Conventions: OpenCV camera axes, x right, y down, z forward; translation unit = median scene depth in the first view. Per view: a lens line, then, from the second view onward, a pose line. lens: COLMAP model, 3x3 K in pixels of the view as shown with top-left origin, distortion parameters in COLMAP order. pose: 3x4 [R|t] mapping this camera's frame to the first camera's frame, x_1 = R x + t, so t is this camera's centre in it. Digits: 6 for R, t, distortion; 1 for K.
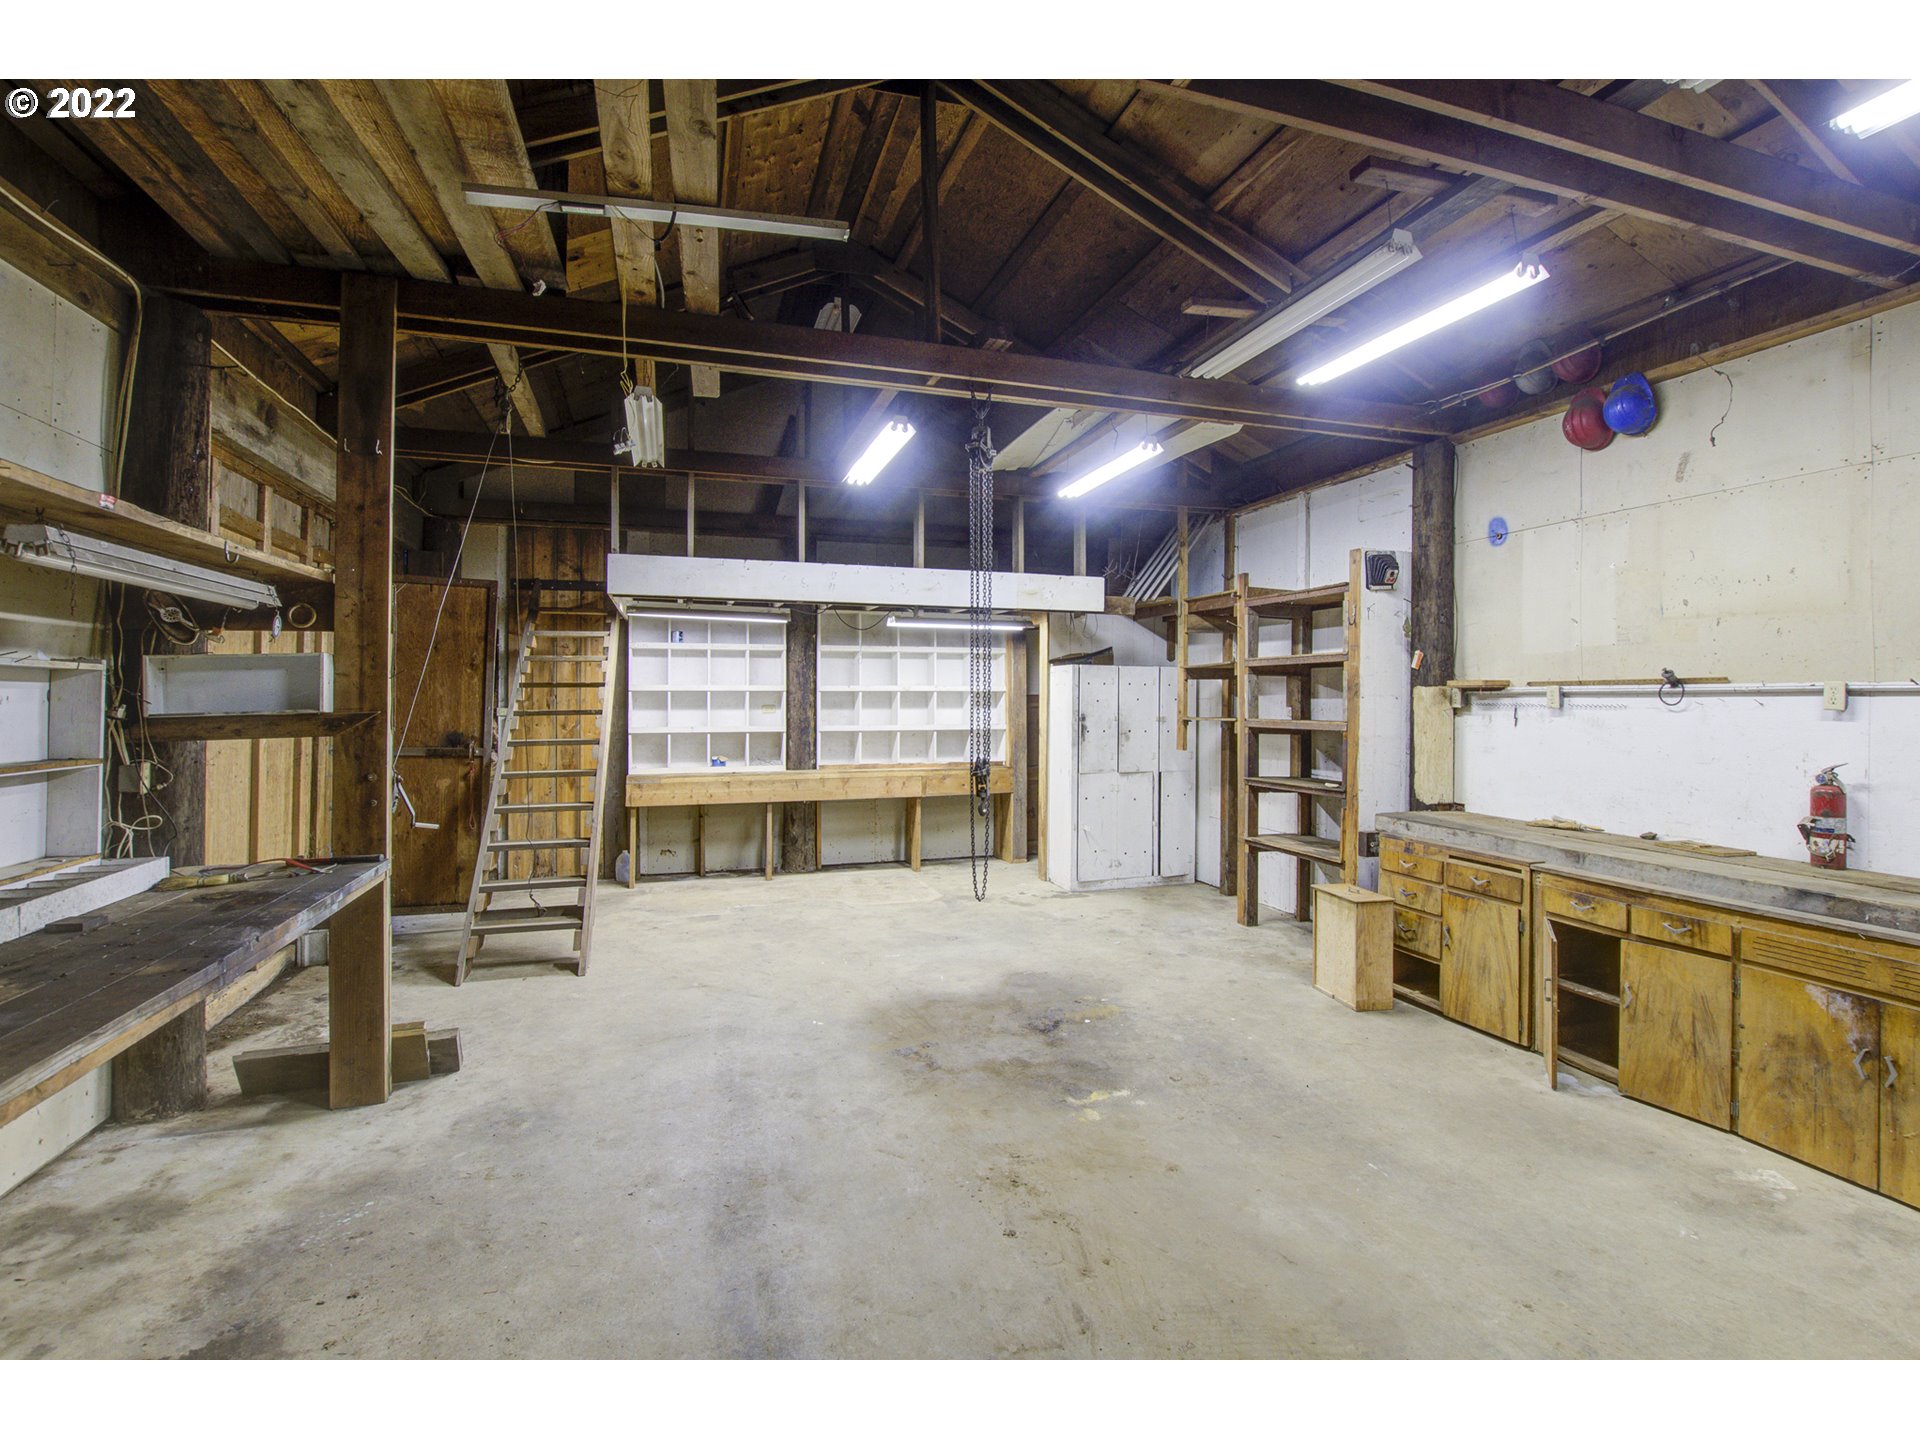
lens RADIAL K [[903.6, 0, 977.8], [0, 903.6, 721.3], [0, 0, 1]] dist [-0.031245, 0.001900]
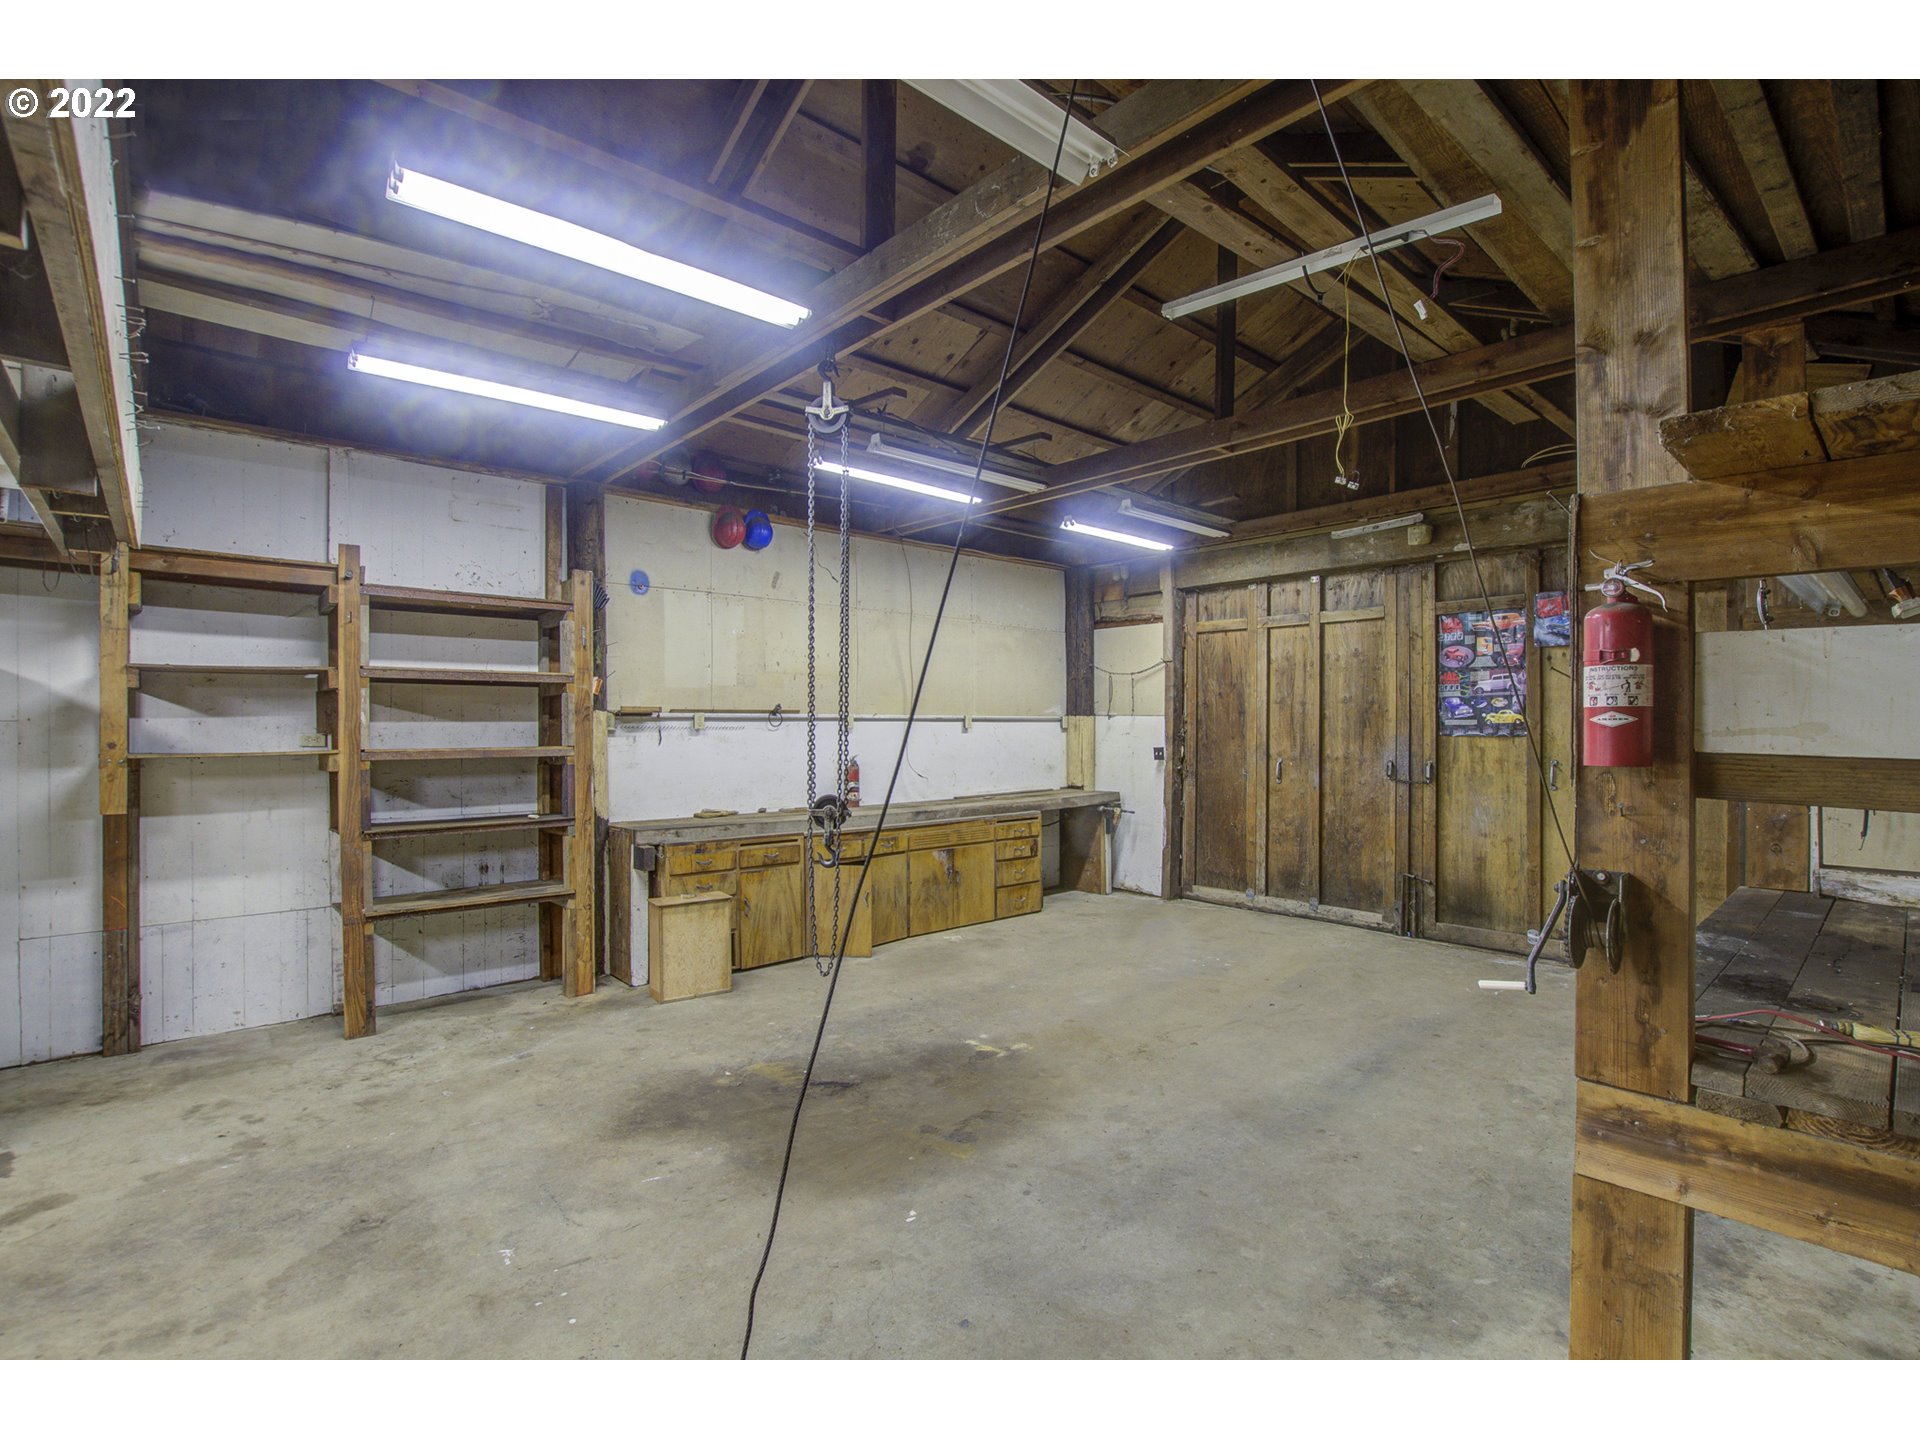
lens RADIAL K [[903.6, 0, 977.8], [0, 903.6, 721.3], [0, 0, 1]] dist [-0.031245, 0.001900]
pose [[-0.405588, 0.003220, 0.914050, -0.862900], [0.020933, 0.999764, 0.005766, -0.028721], [-0.913816, 0.021472, -0.405560, 1.318917]]
